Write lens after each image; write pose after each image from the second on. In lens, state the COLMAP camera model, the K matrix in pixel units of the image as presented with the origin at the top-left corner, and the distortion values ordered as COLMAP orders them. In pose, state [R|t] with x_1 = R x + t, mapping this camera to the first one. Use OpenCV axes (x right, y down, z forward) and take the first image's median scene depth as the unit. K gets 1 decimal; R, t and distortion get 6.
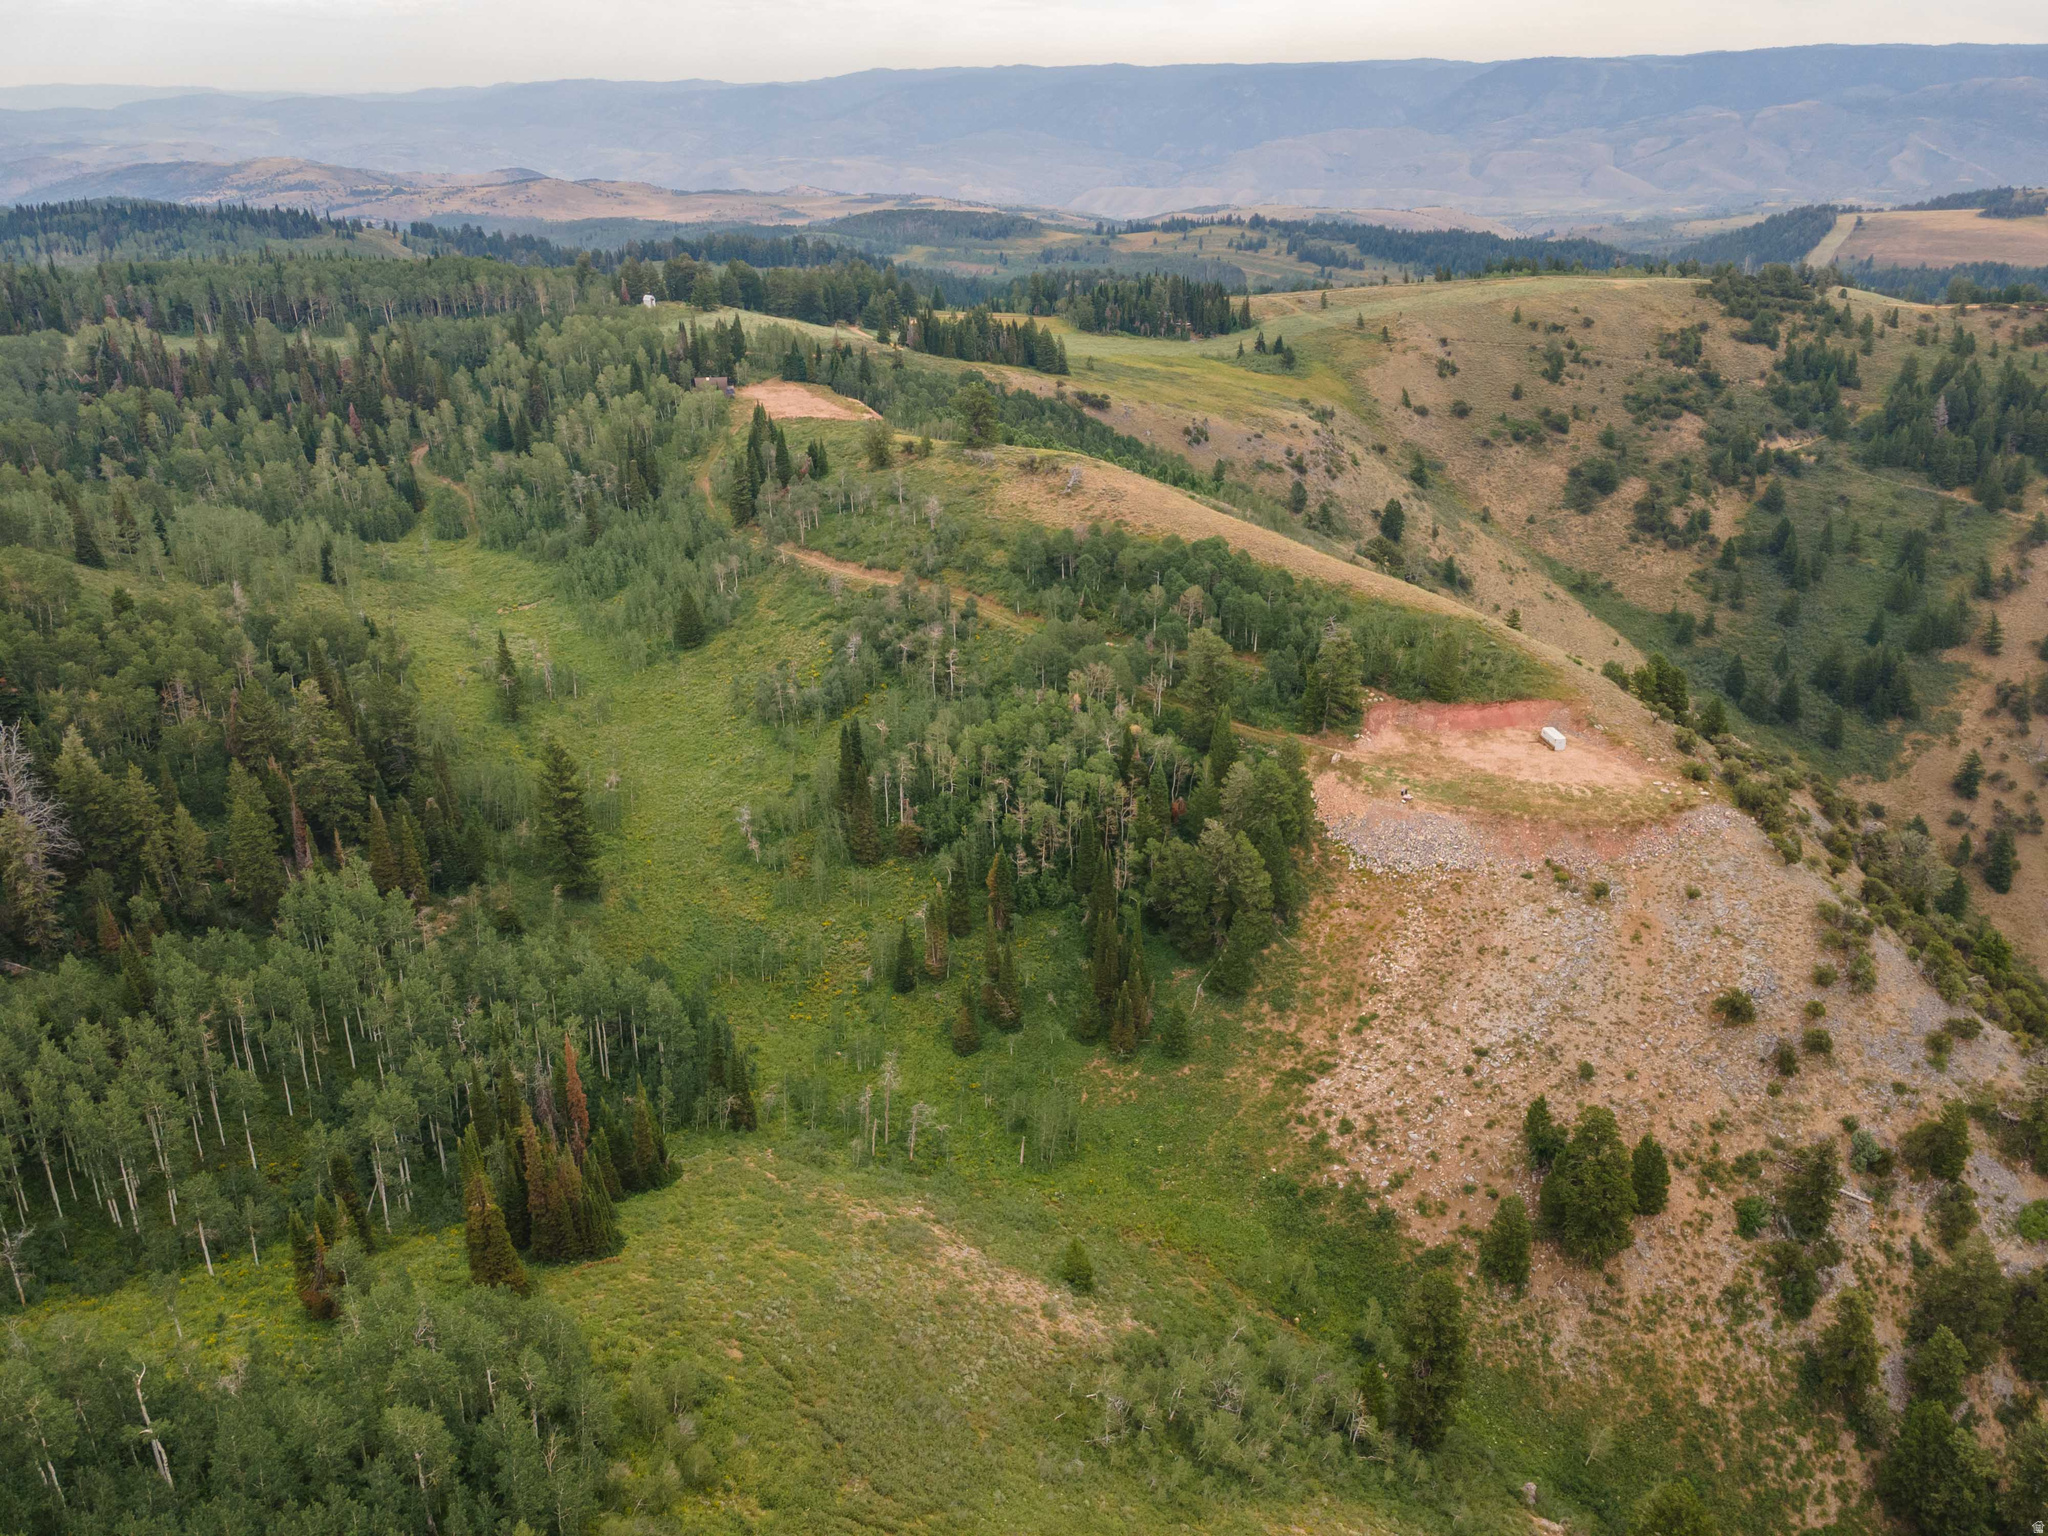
lens RADIAL K [[1505.4, 0, 1024.0], [0, 1505.4, 768.0], [0, 0, 1]] dist [0.054919, 0.007034]
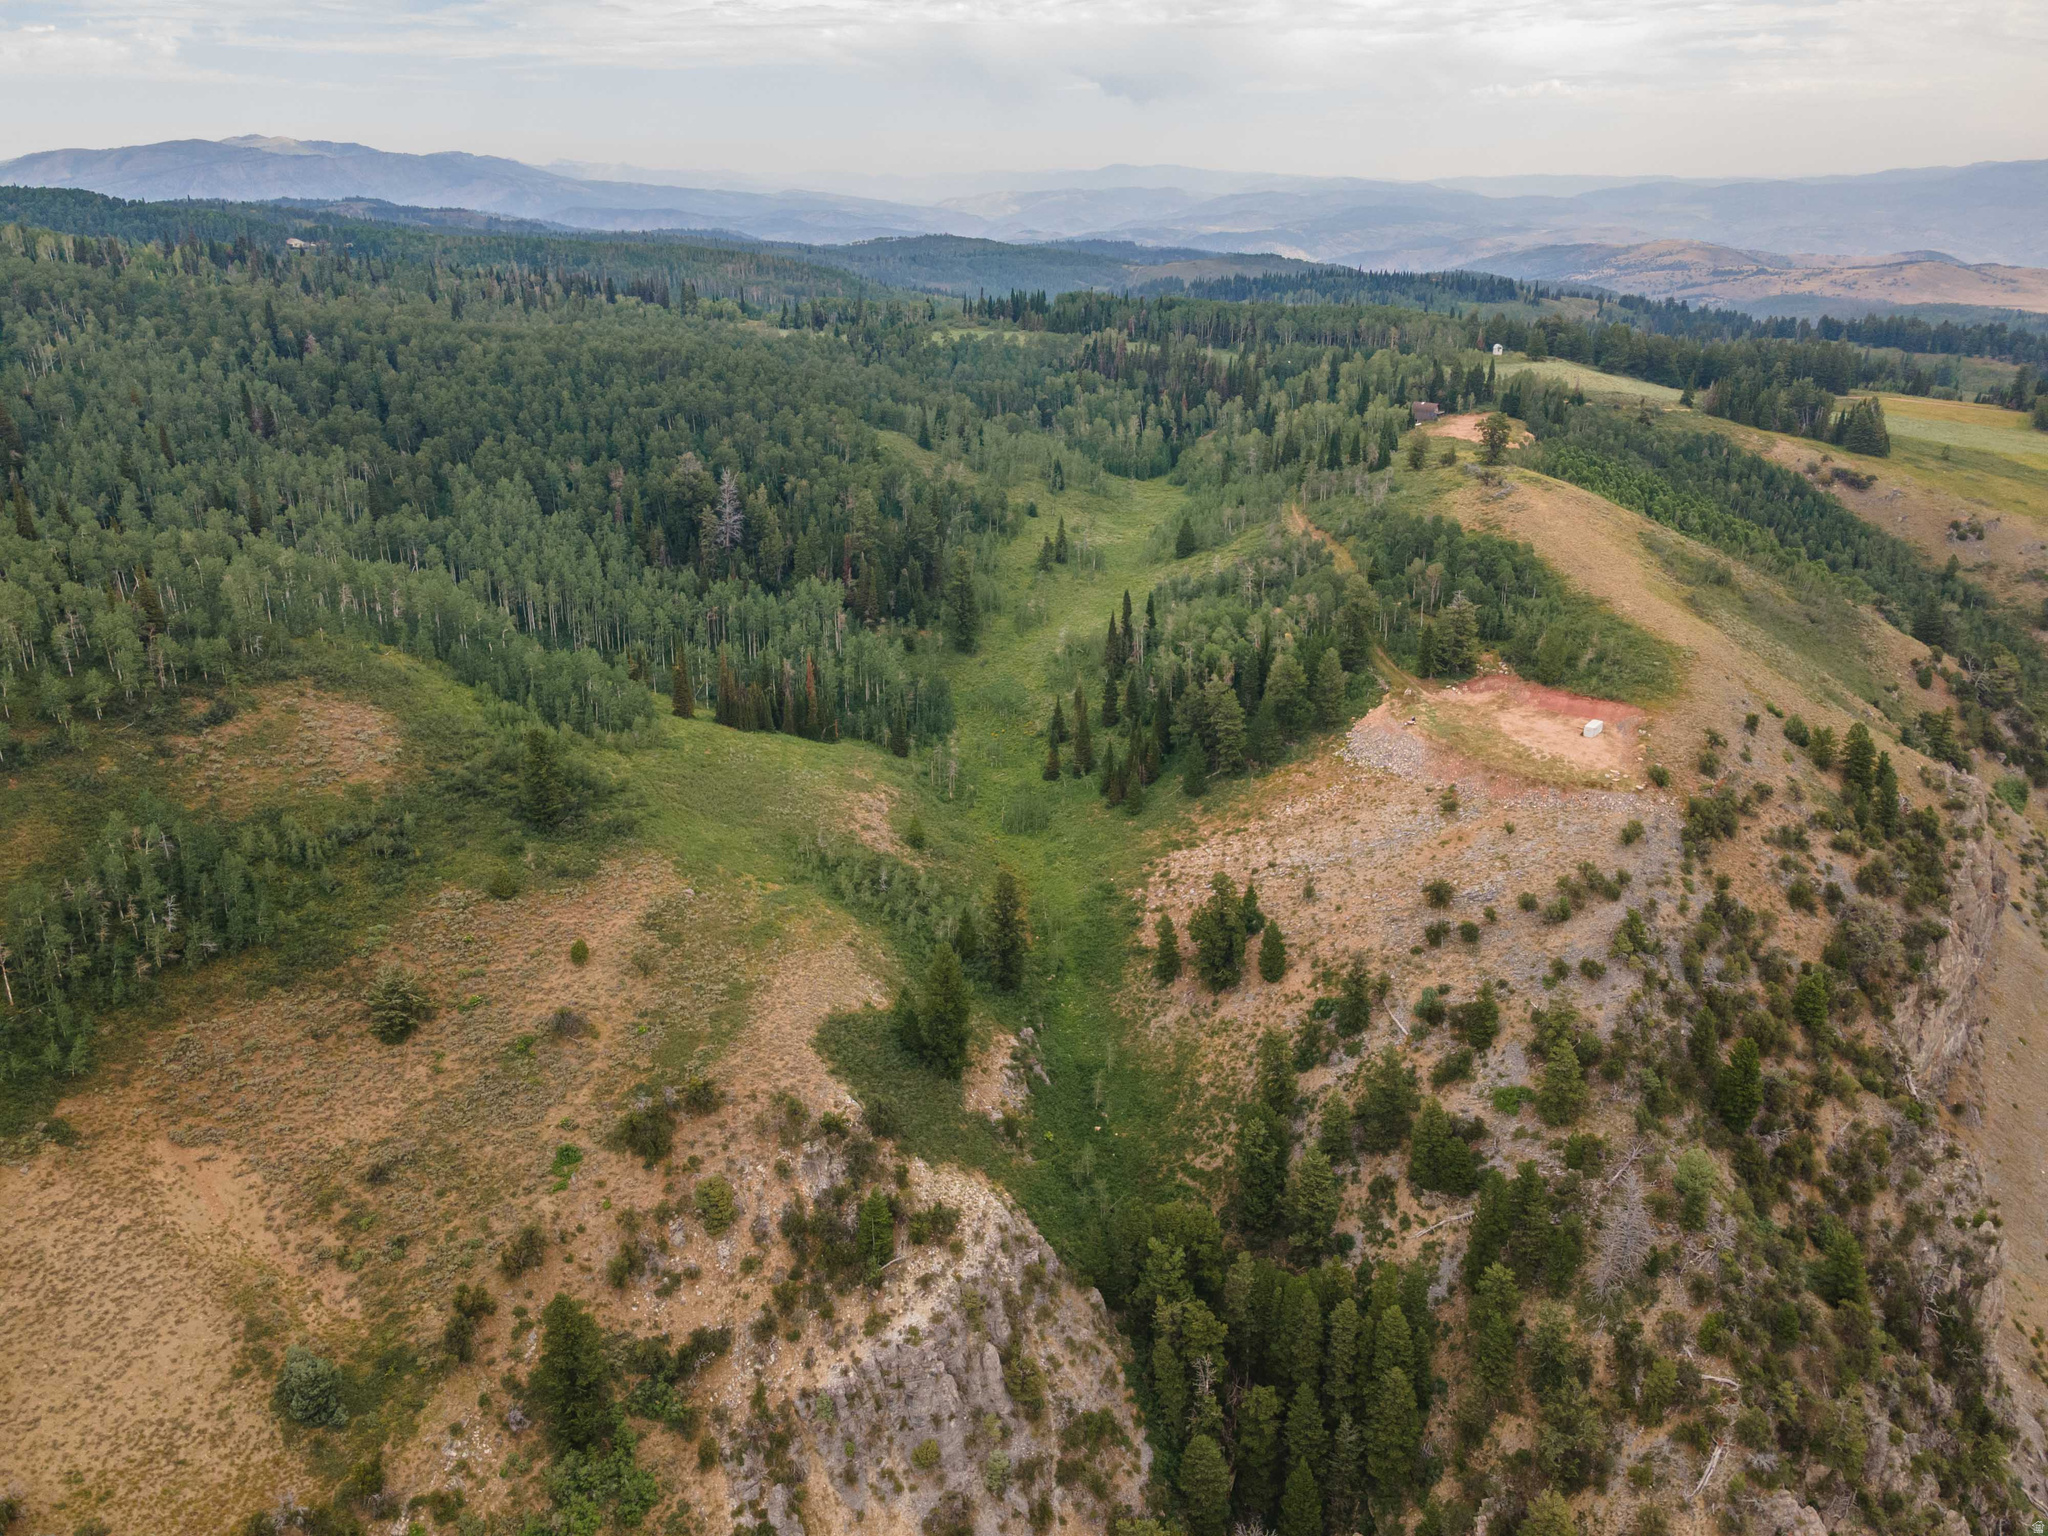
lens RADIAL K [[1513.9, 0, 1023.0], [0, 1513.9, 713.4], [0, 0, 1]] dist [0.089873, 0.001249]
pose [[0.680568, 0.257157, -0.686074, 1.064542], [-0.312791, 0.948740, 0.045330, 0.065725], [0.662563, 0.183747, 0.726118, -0.177824]]
